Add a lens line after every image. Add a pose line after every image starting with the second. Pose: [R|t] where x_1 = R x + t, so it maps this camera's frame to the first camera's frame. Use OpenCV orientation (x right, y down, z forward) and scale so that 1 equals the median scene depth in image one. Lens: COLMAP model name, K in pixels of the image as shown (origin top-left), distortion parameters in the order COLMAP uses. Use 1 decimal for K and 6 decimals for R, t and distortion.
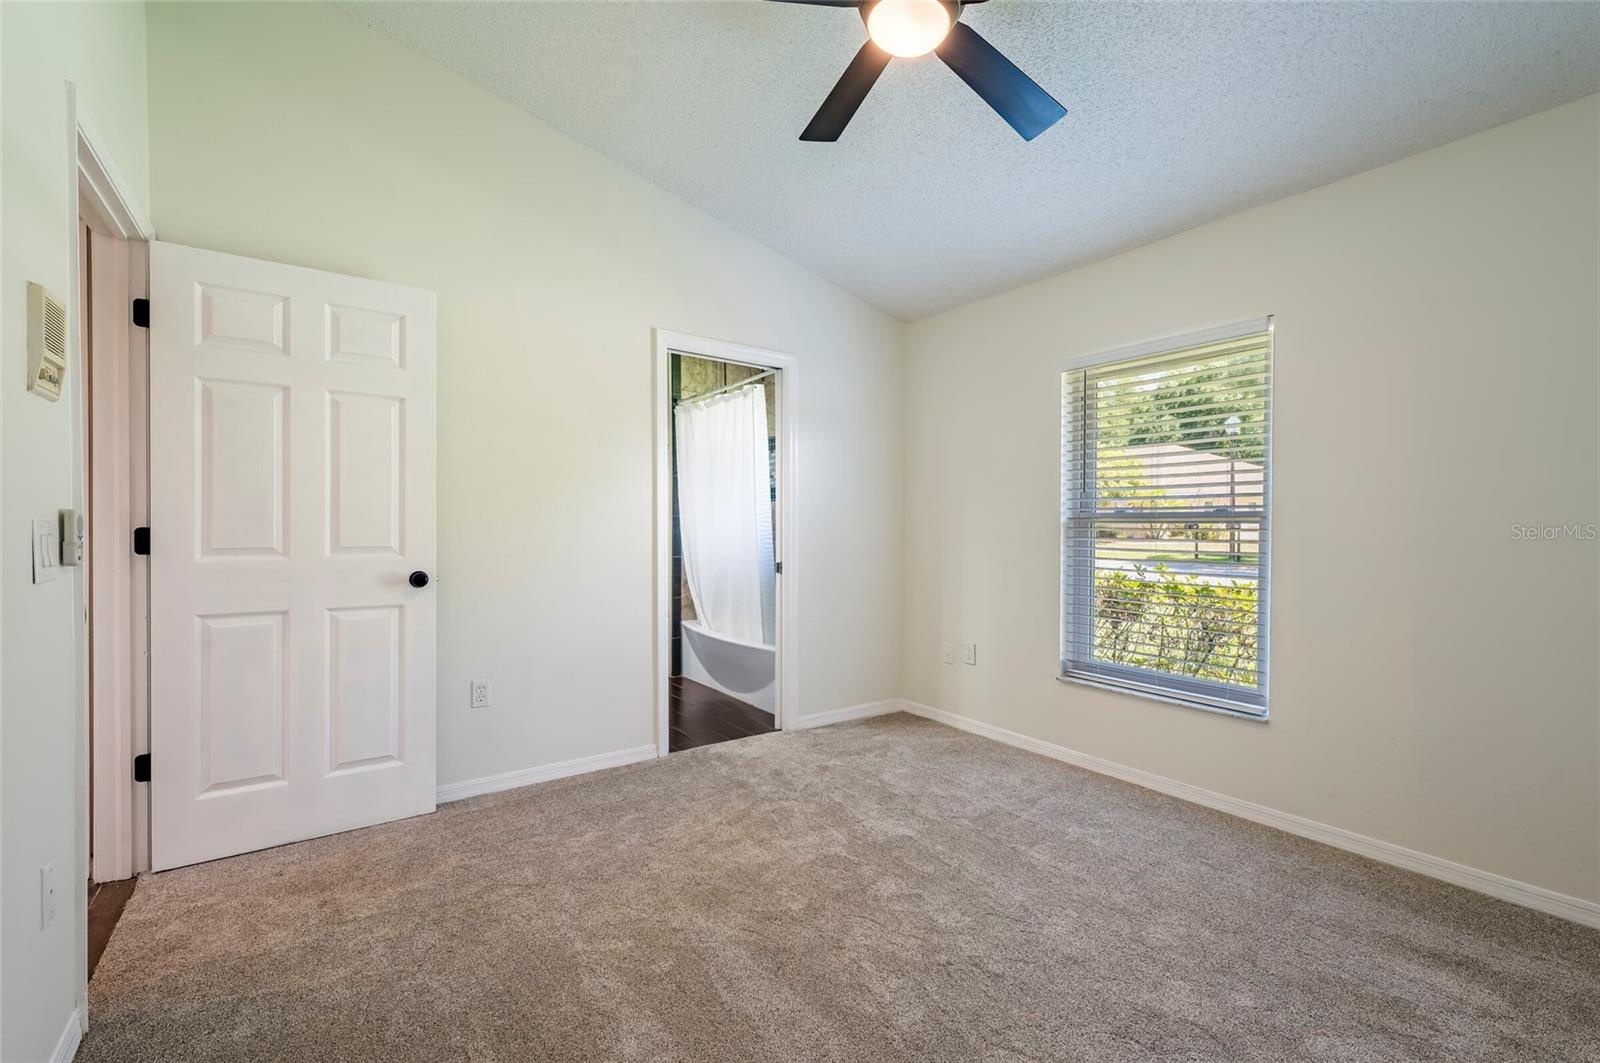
lens RADIAL K [[670.0, 0, 800.0], [0, 670.0, 531.5], [0, 0, 1]] dist [-0.000002, 0.000017]
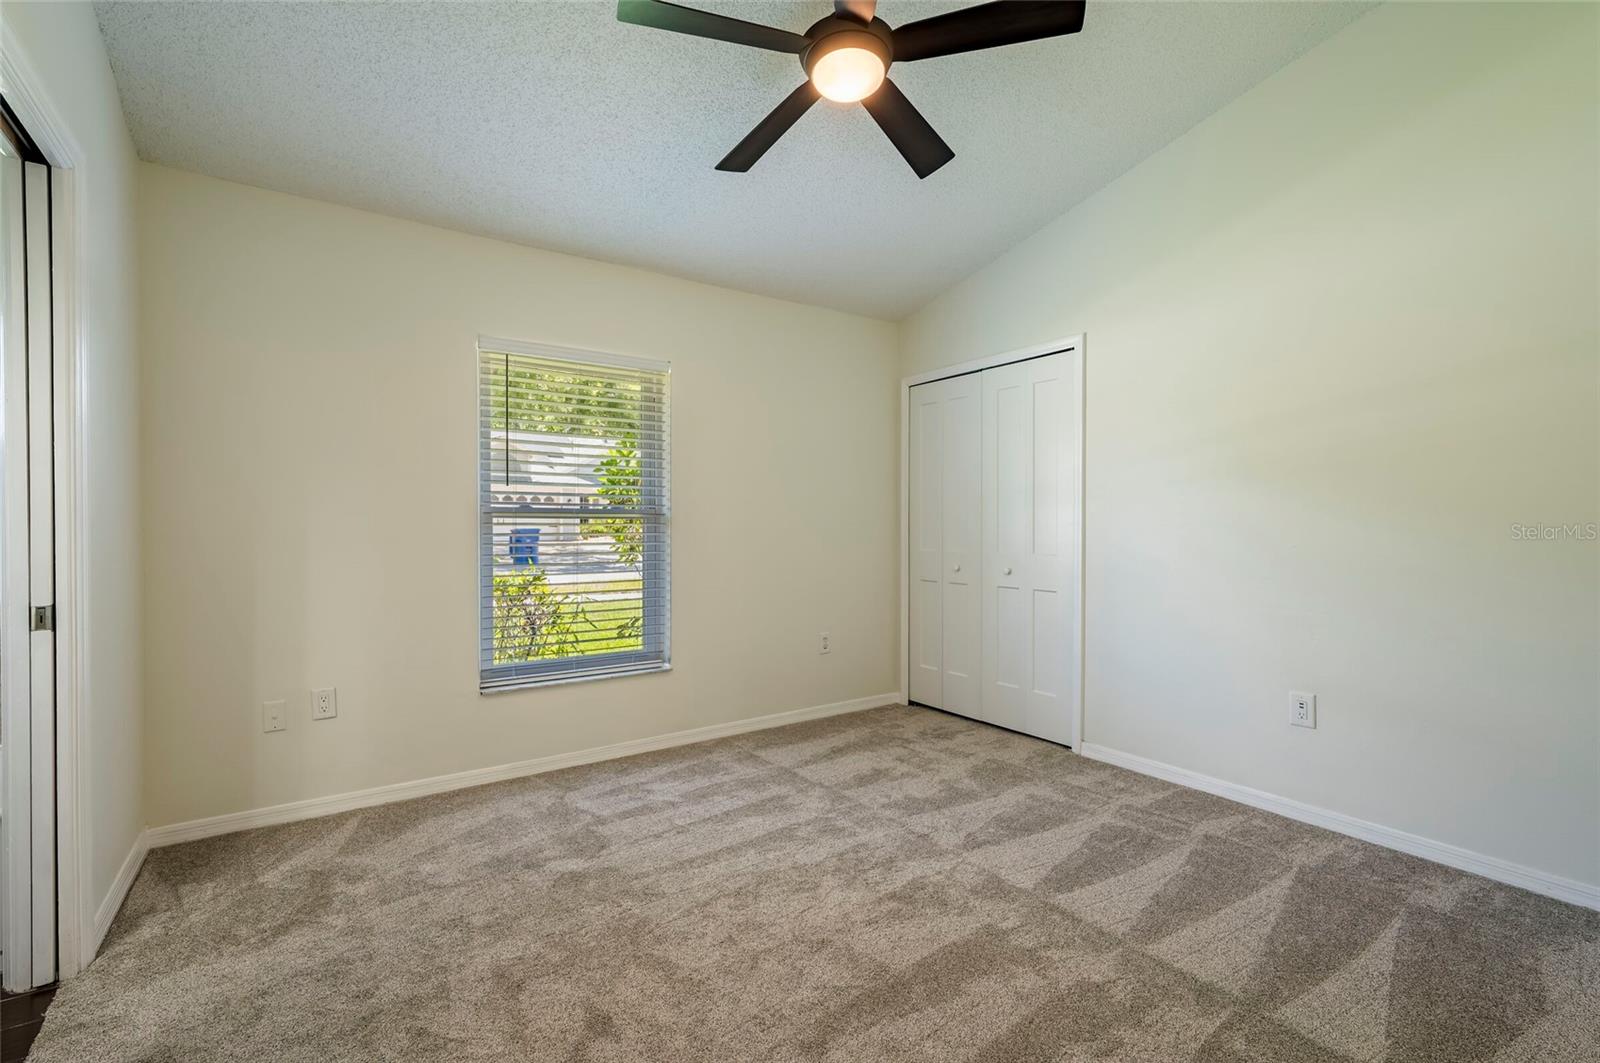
lens RADIAL K [[702.8, 0, 800.0], [0, 702.8, 531.5], [0, 0, 1]] dist [0.010256, 0.000044]
pose [[0.021783, -0.002684, 0.999759, -0.513282], [0.015790, 0.999873, 0.002340, 0.021468], [-0.999638, 0.015735, 0.021823, 0.574821]]
